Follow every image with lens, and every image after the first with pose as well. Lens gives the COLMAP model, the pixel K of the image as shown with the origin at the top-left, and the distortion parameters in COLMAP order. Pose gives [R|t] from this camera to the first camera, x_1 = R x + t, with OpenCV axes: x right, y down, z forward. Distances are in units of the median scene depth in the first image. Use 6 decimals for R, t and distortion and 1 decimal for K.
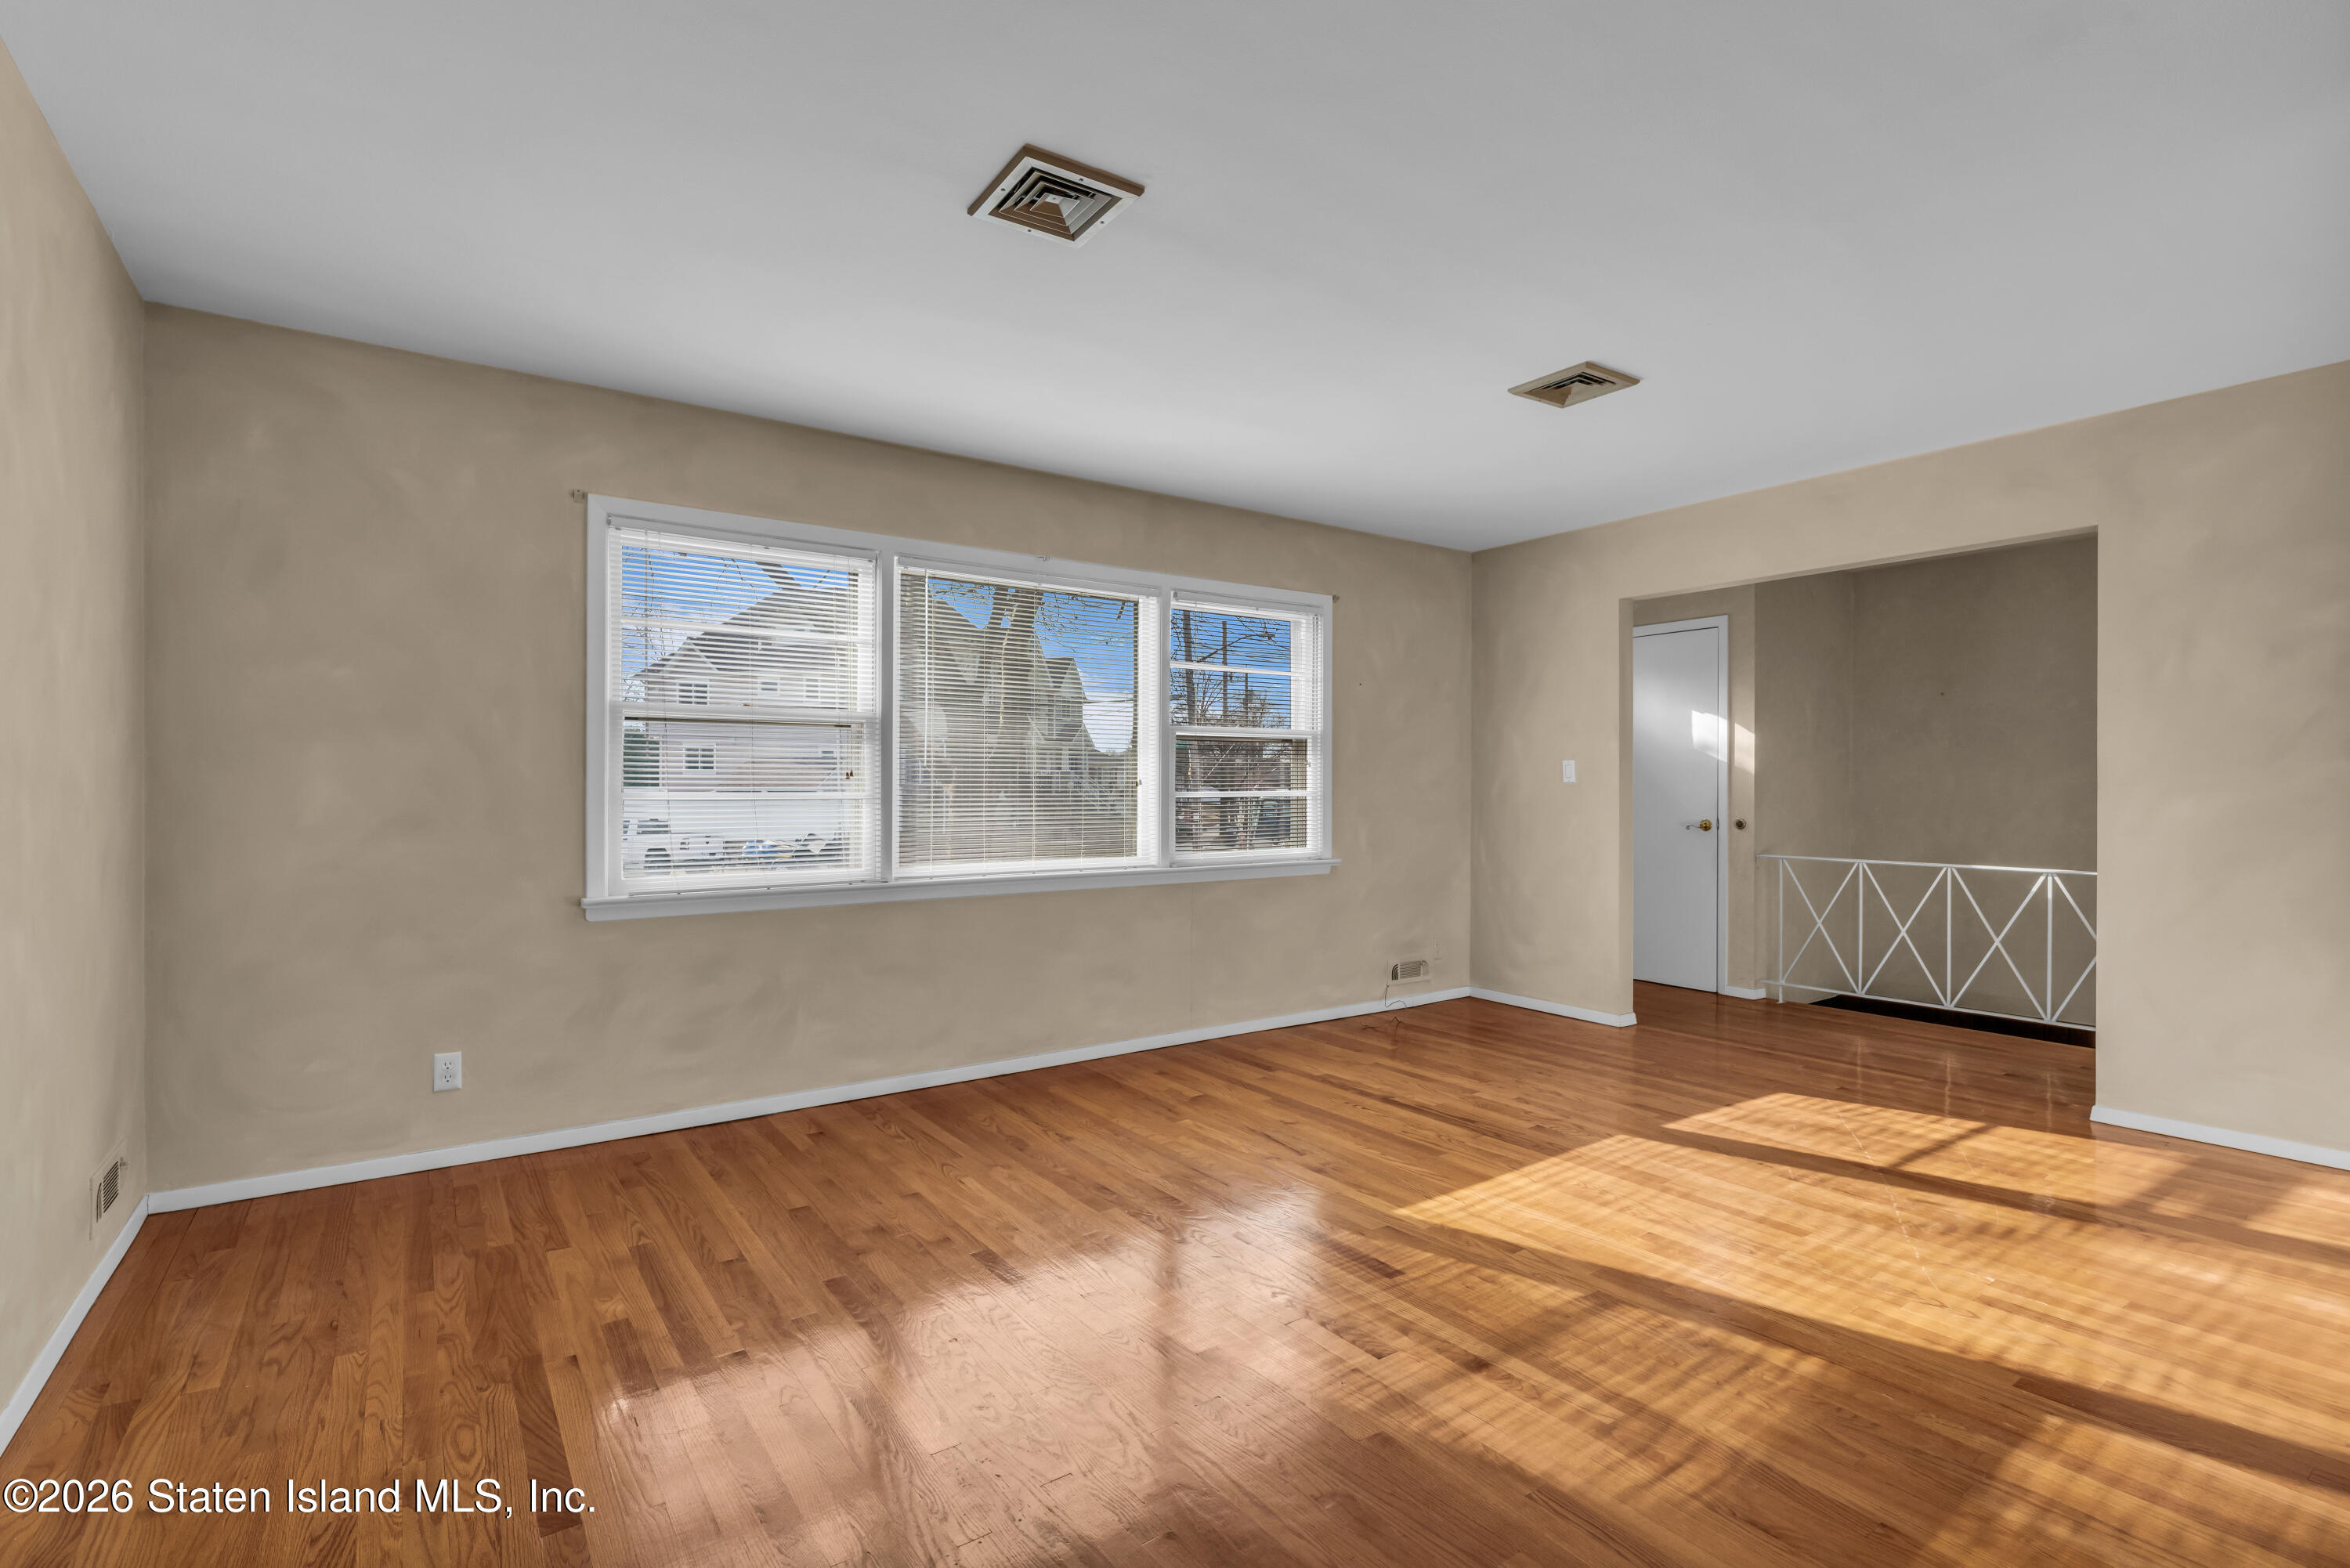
lens RADIAL K [[1080.4, 0, 1171.6], [0, 1080.4, 787.3], [0, 0, 1]] dist [0.000702, 0.000110]
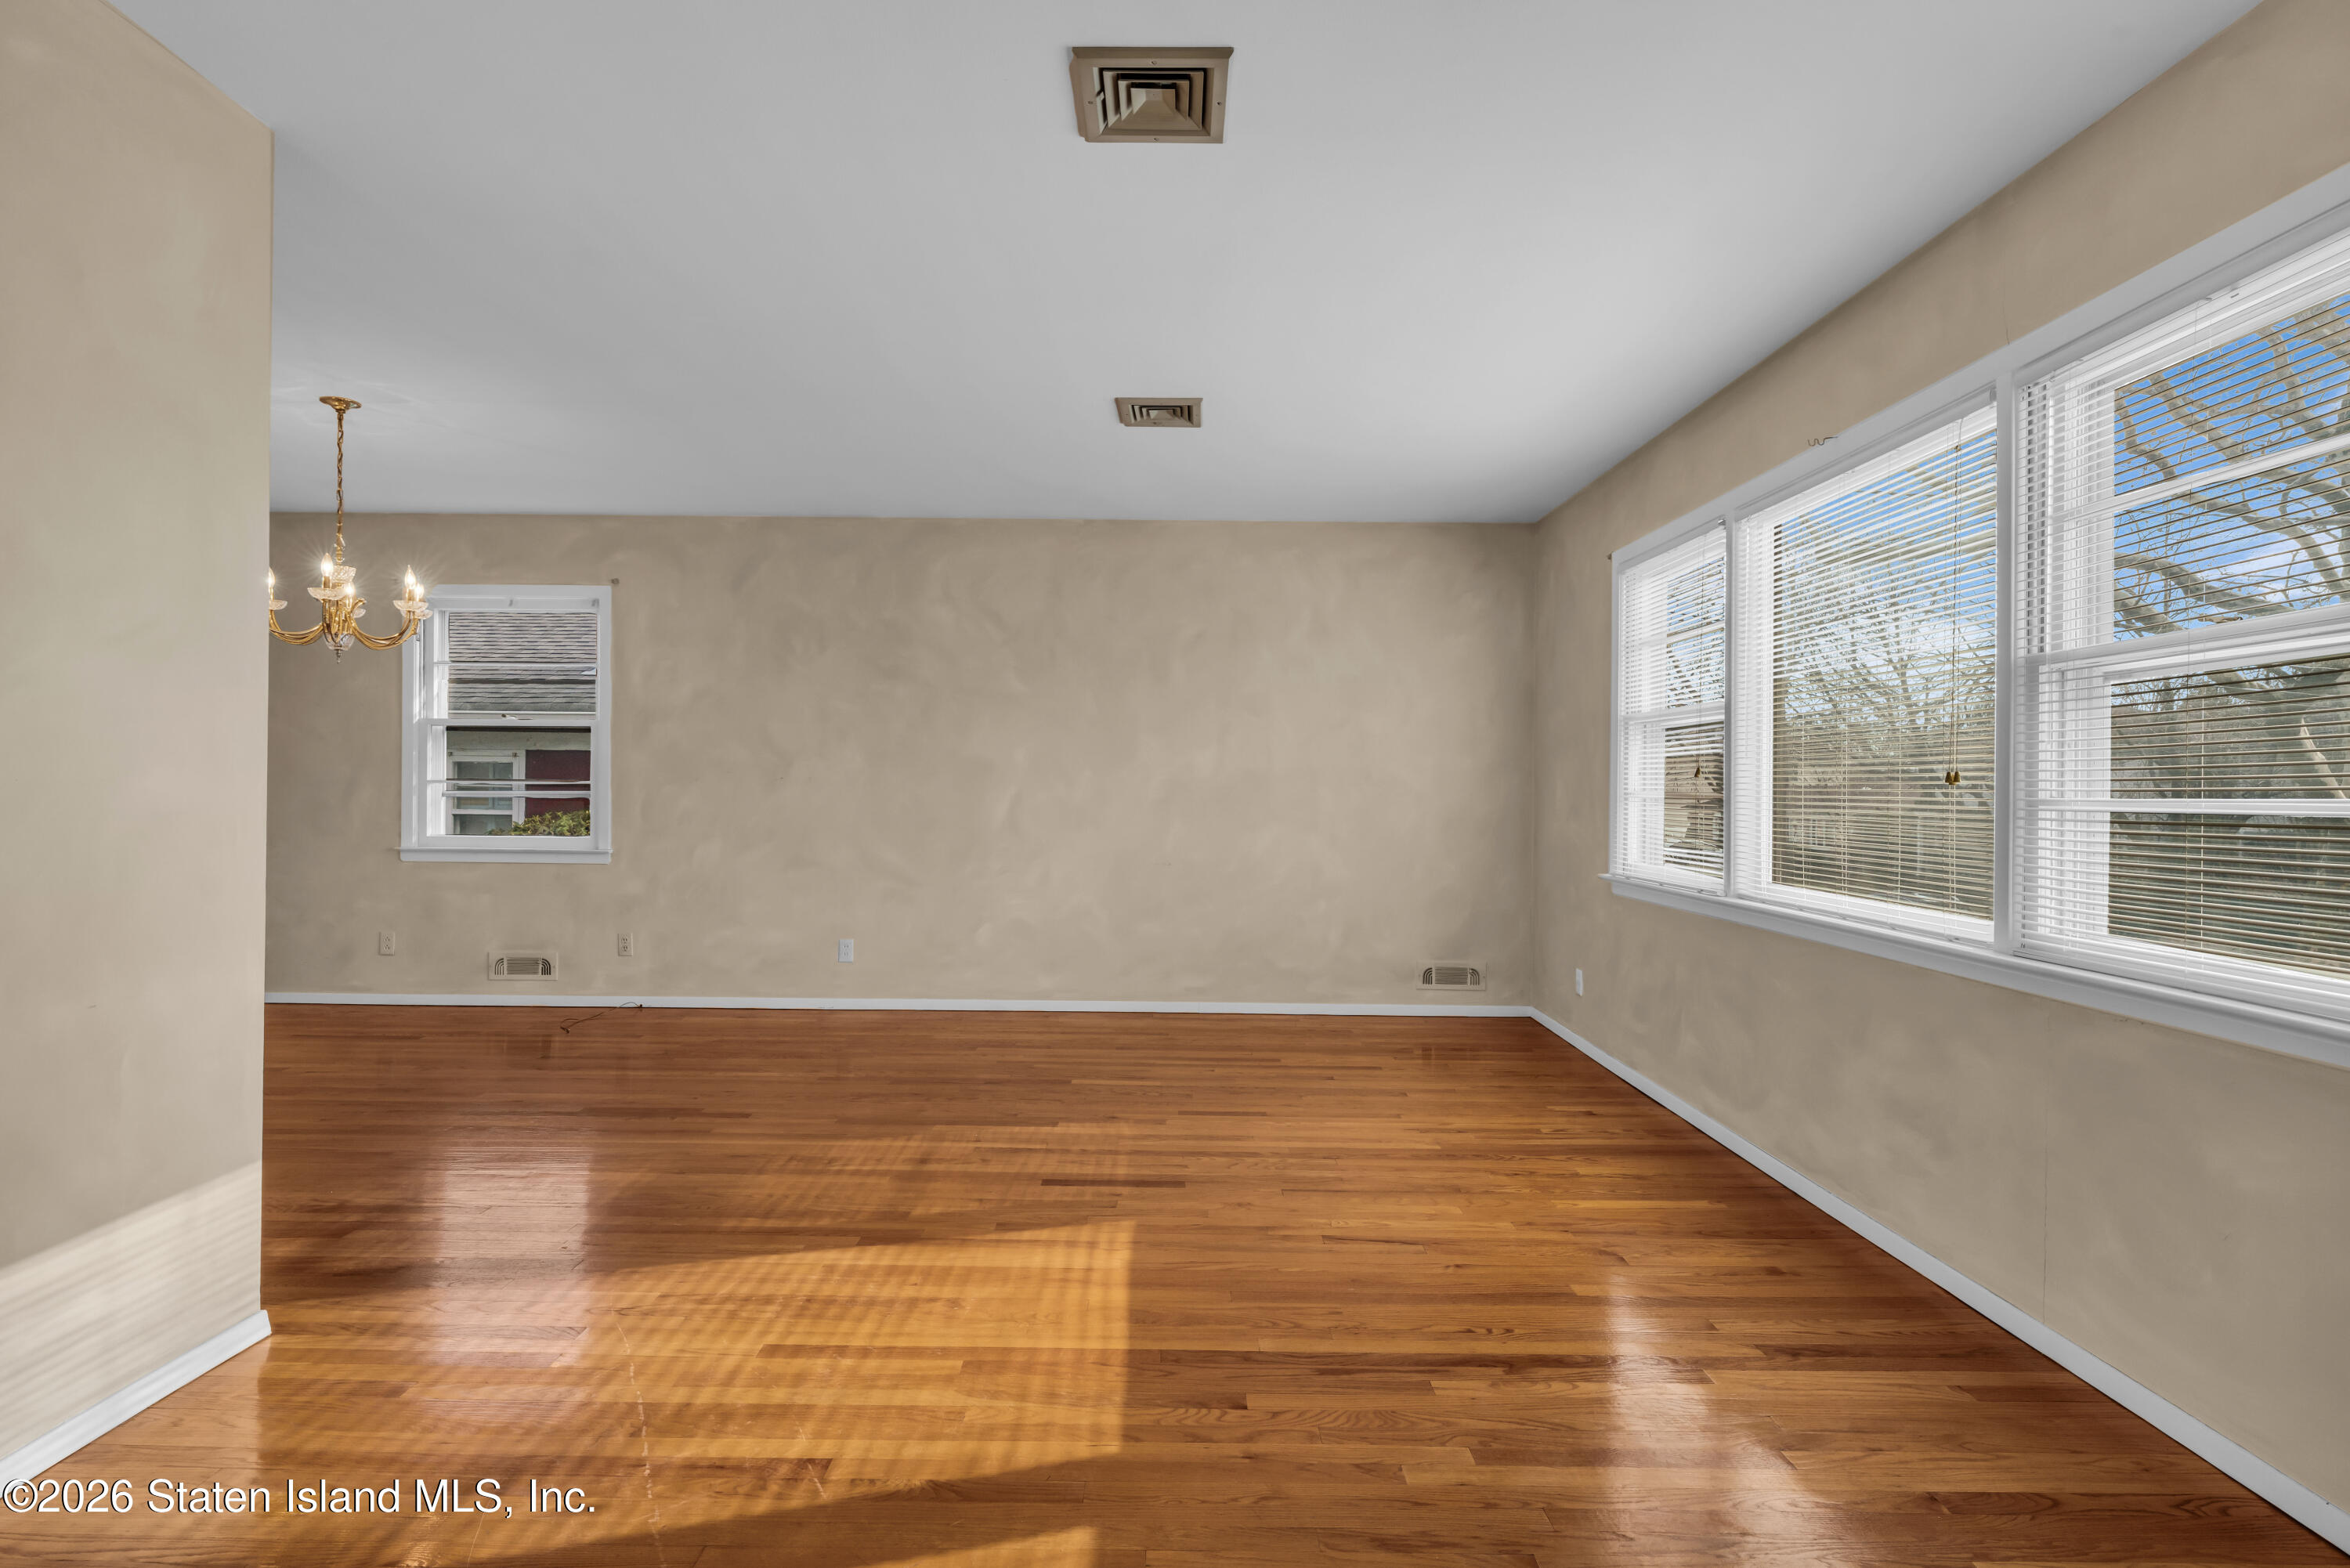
lens RADIAL K [[1194.0, 0, 1169.8], [0, 1194.0, 788.7], [0, 0, 1]] dist [-0.000825, 0.000087]
pose [[-0.579980, -0.003894, -0.814622, 0.909944], [-0.008374, 0.999964, 0.001182, 0.004129], [0.814588, 0.007508, -0.579992, 1.413684]]
